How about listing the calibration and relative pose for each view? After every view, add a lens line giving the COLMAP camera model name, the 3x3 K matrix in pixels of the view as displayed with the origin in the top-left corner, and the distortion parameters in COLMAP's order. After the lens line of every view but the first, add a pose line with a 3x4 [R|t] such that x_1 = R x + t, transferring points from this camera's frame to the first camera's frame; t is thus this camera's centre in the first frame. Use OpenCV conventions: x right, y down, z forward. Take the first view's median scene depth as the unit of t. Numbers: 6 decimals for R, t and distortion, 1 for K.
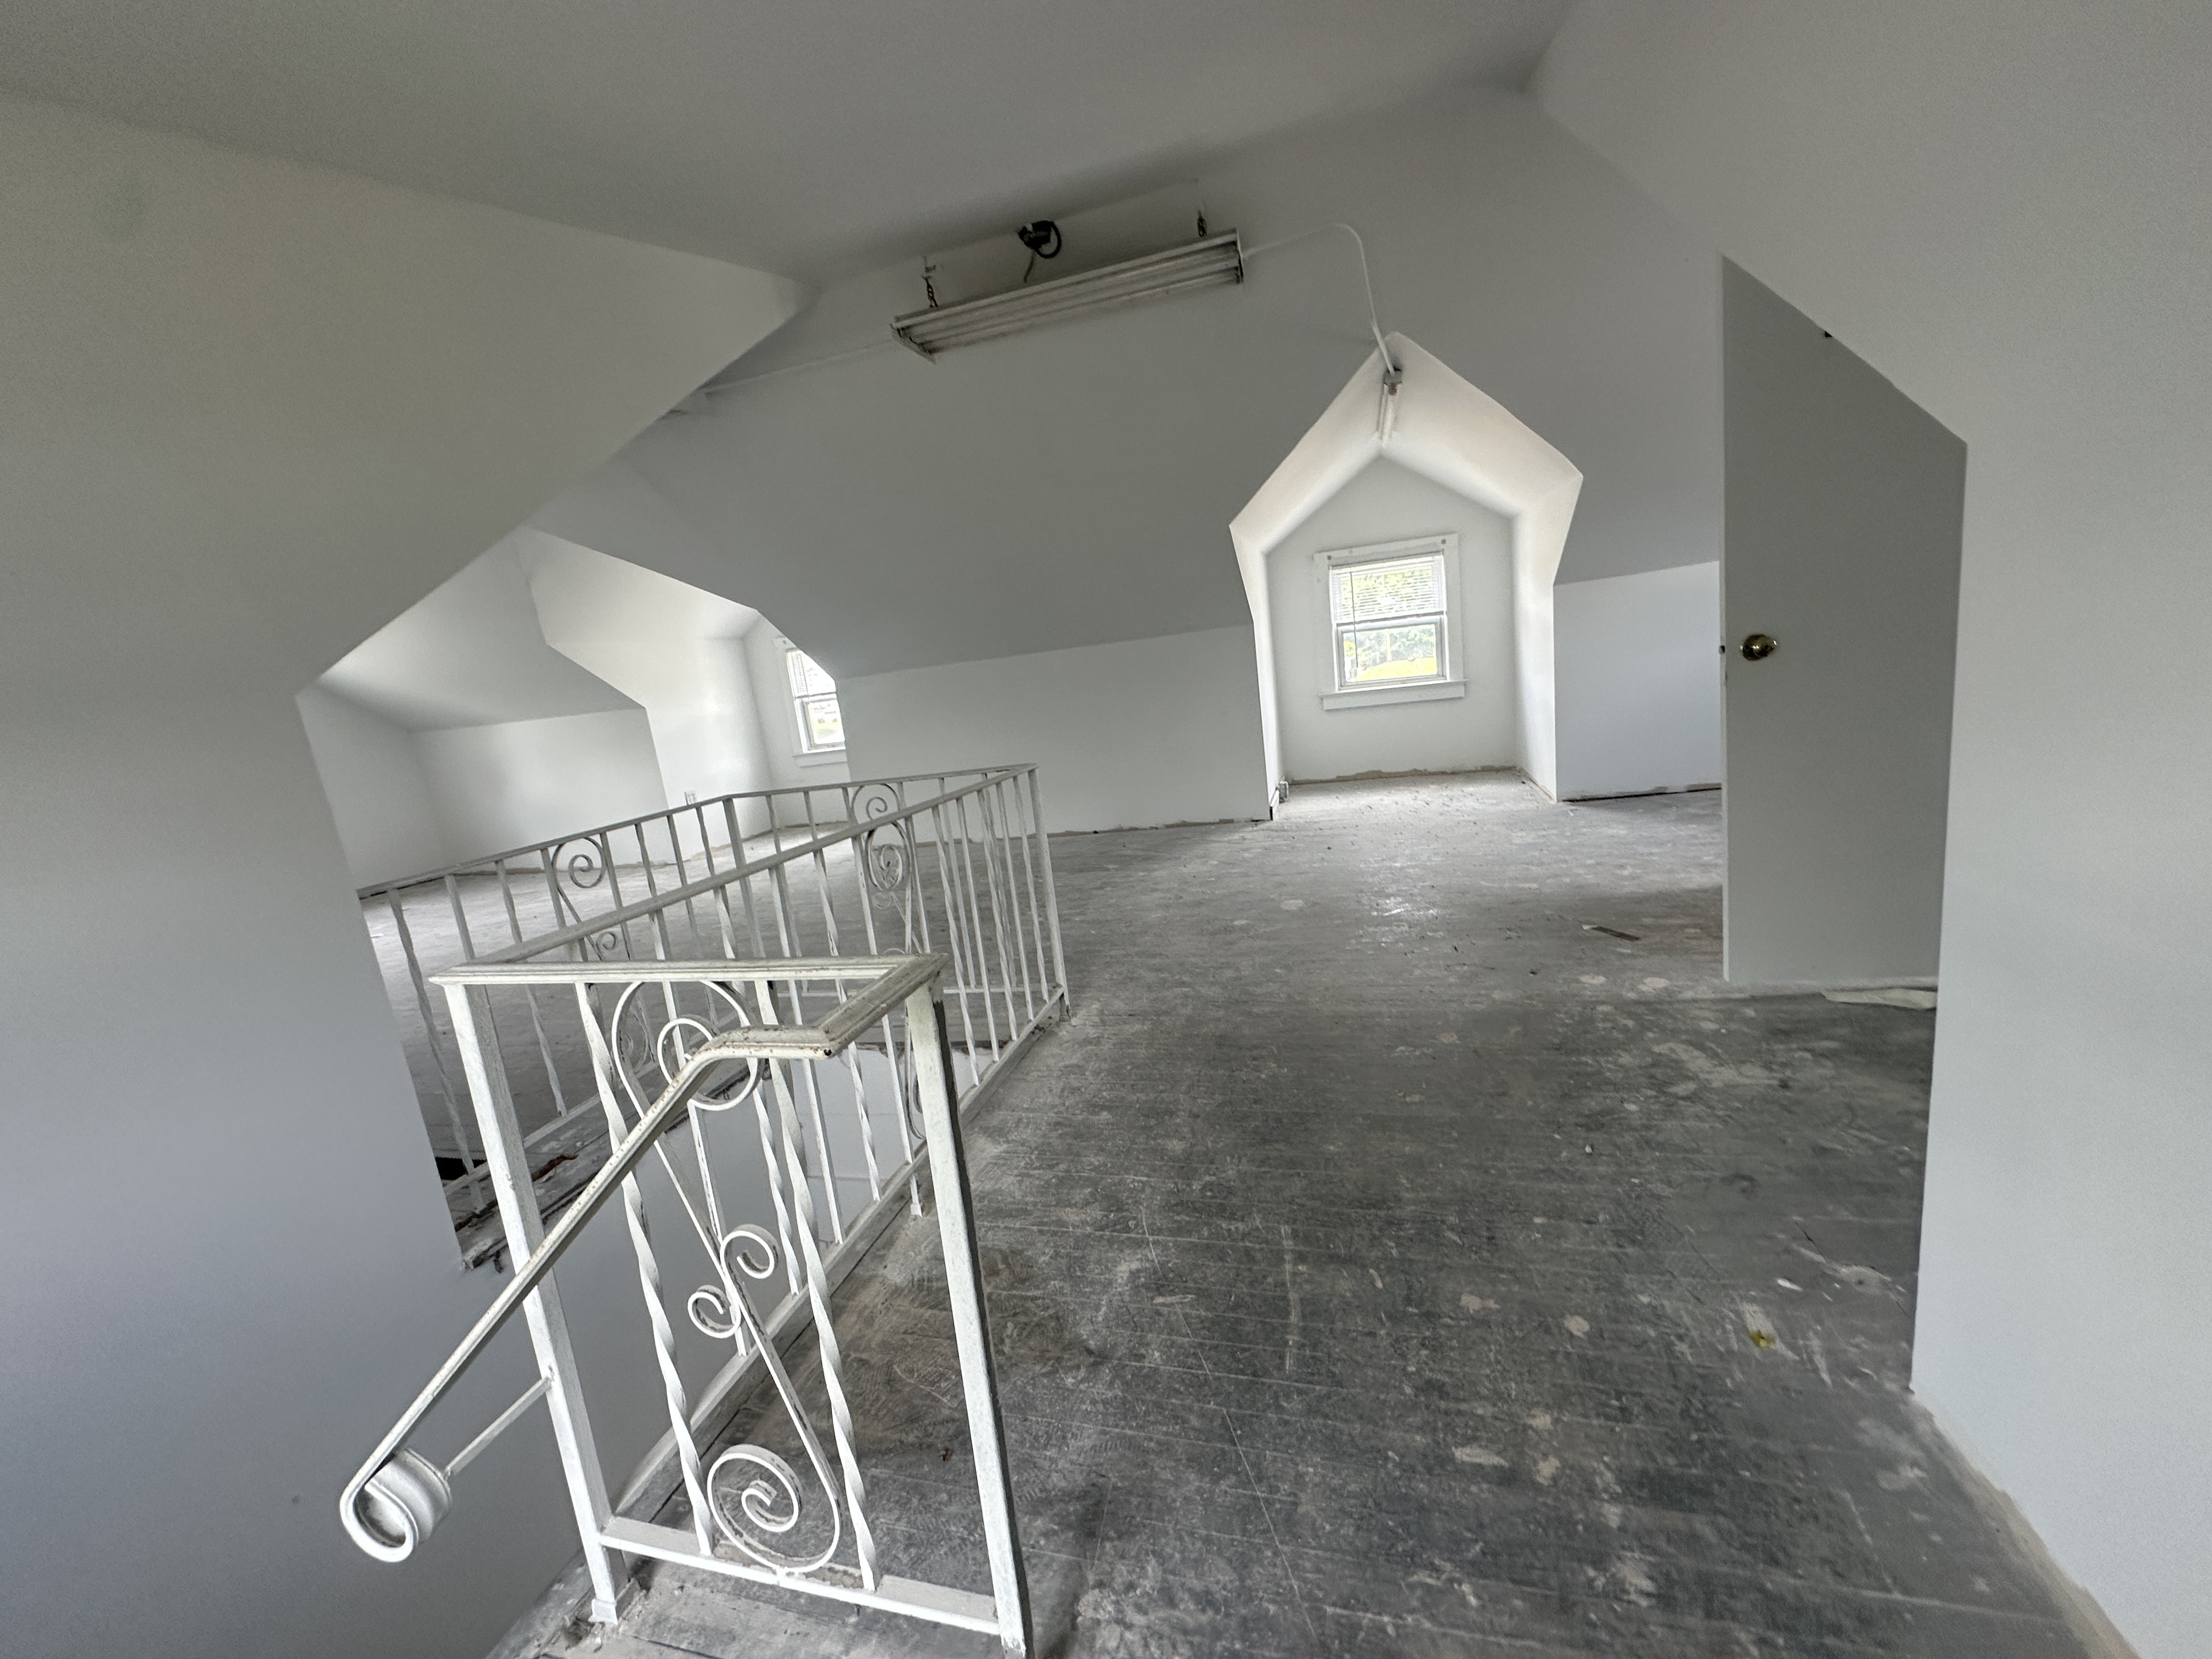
lens RADIAL K [[890.3, 0, 1106.3], [0, 890.3, 829.3], [0, 0, 1]] dist [-0.006474, 0.001536]
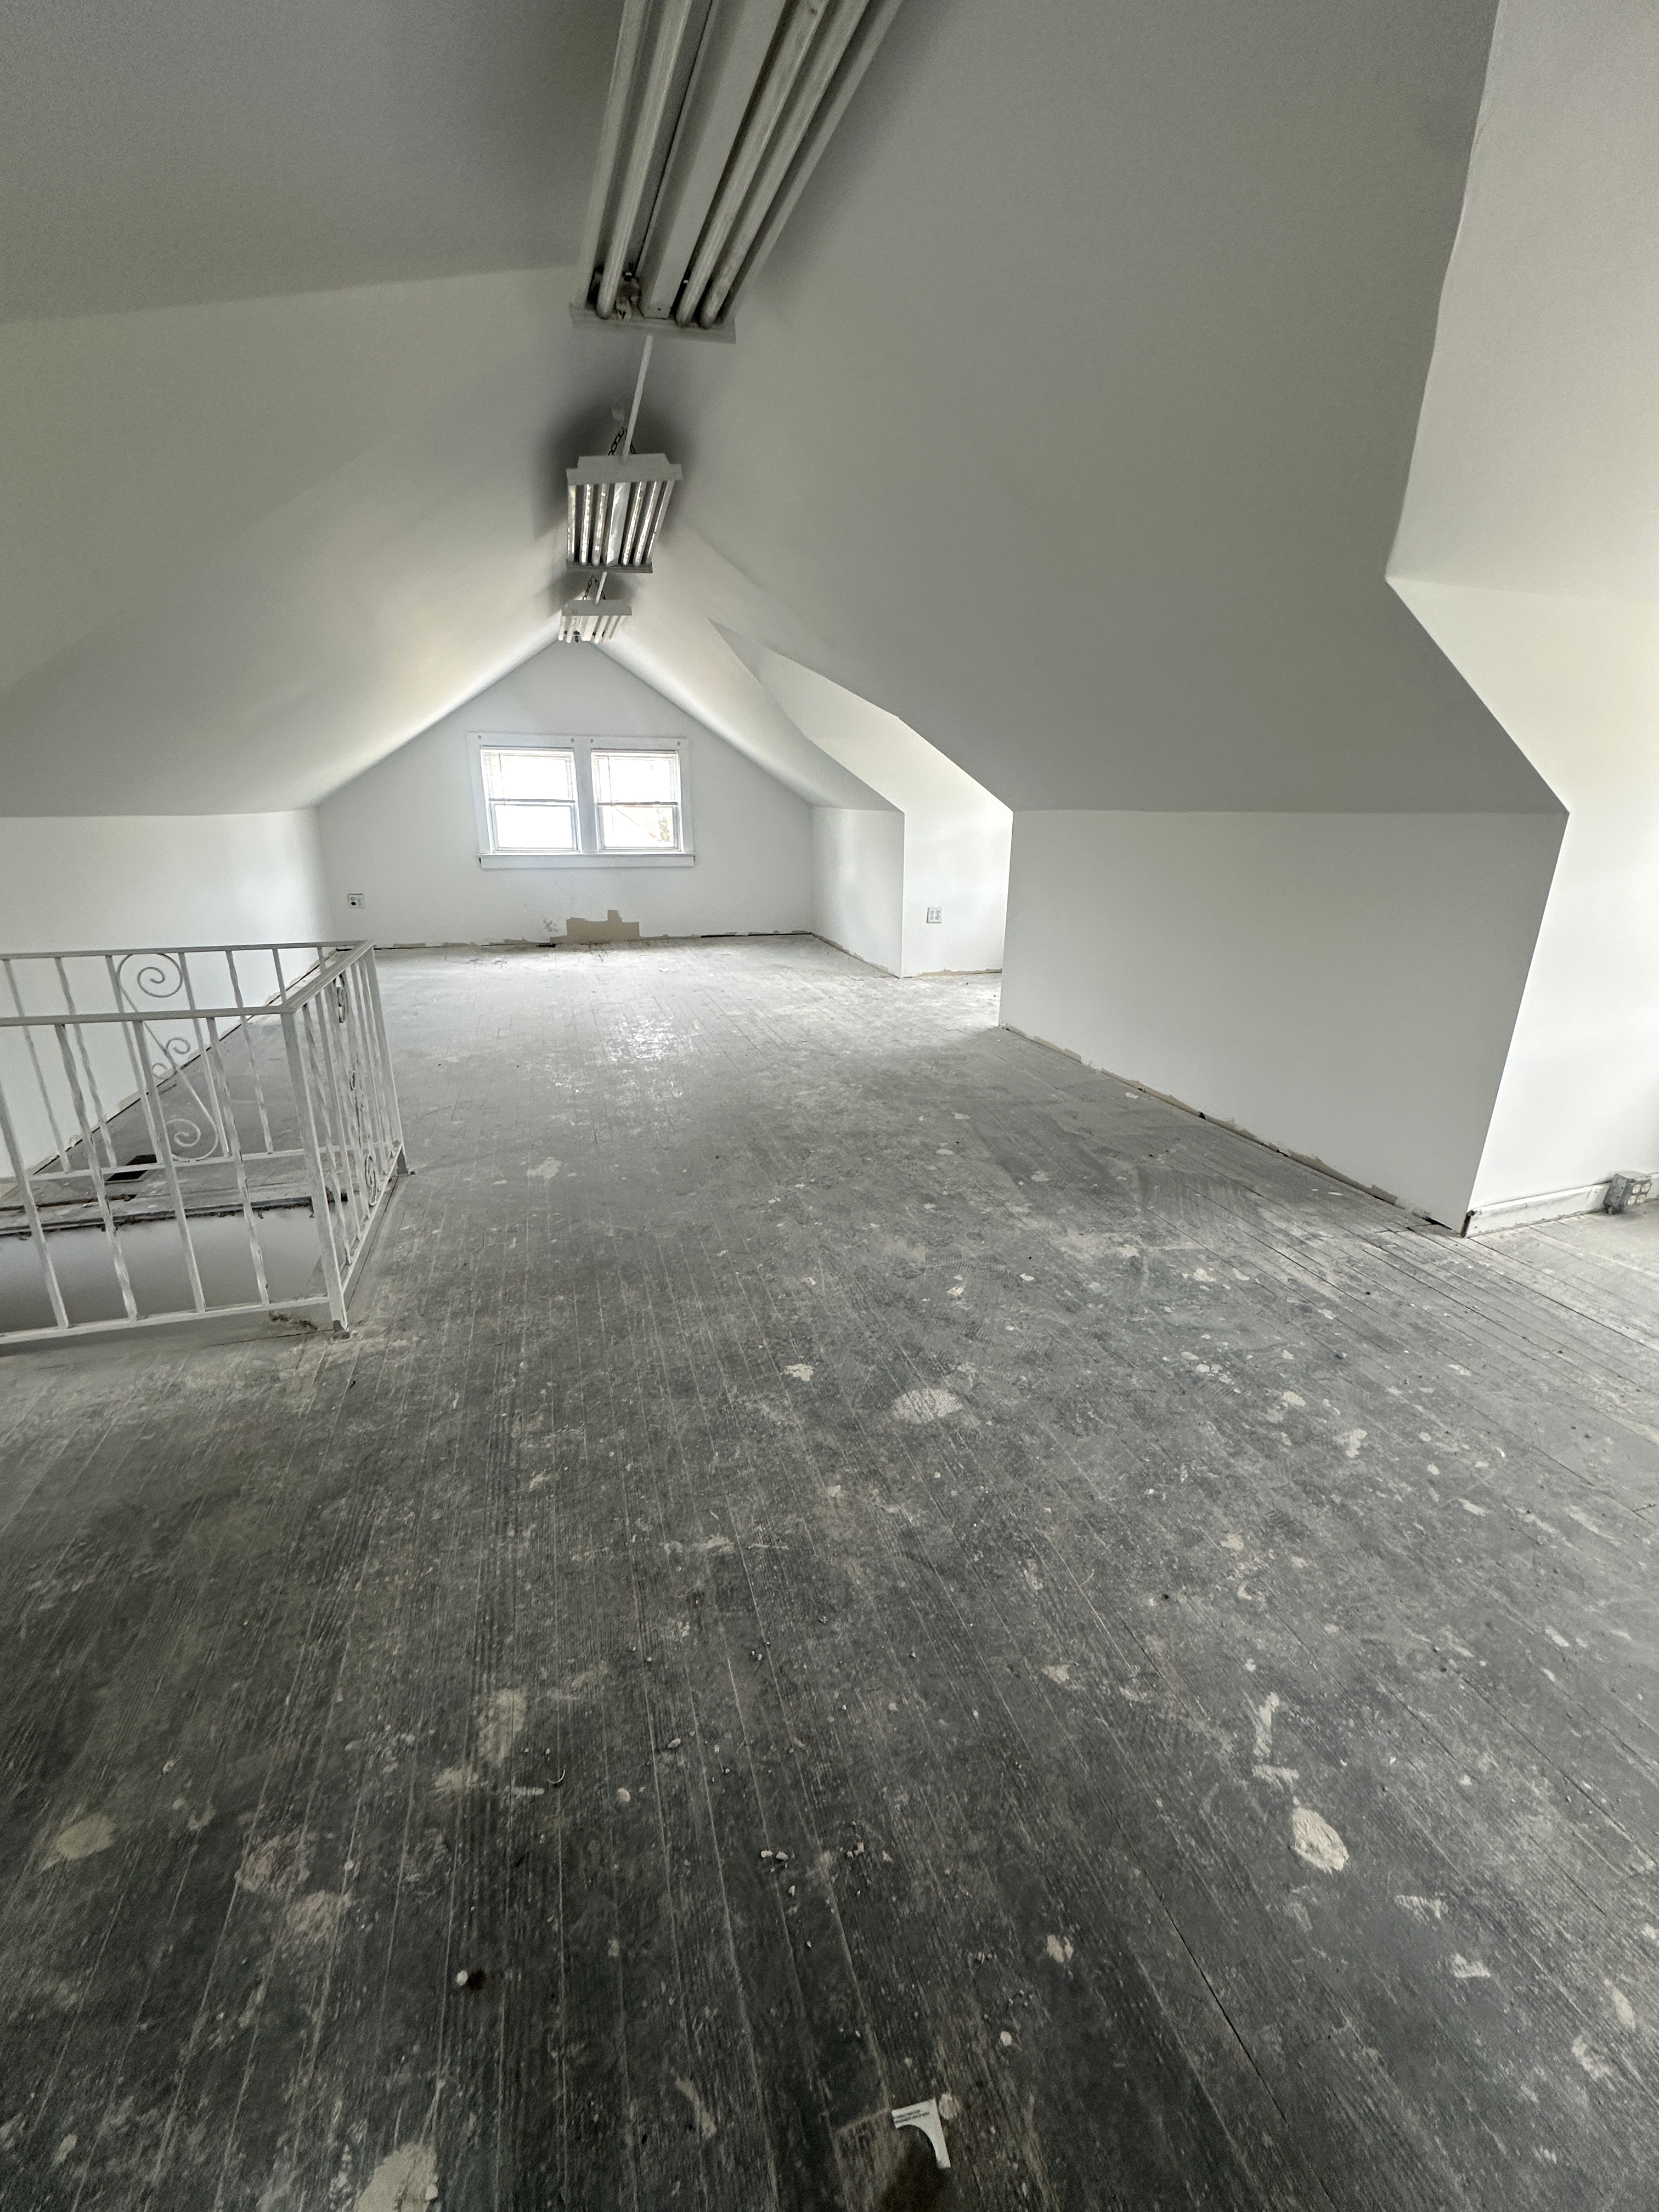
lens RADIAL K [[890.3, 0, 827.0], [0, 890.3, 1098.3], [0, 0, 1]] dist [-0.006474, 0.001536]
pose [[0.532876, 0.373160, -0.759470, 0.658110], [-0.220425, 0.927741, 0.301179, -0.288163], [0.816980, 0.006915, 0.576625, 0.866164]]
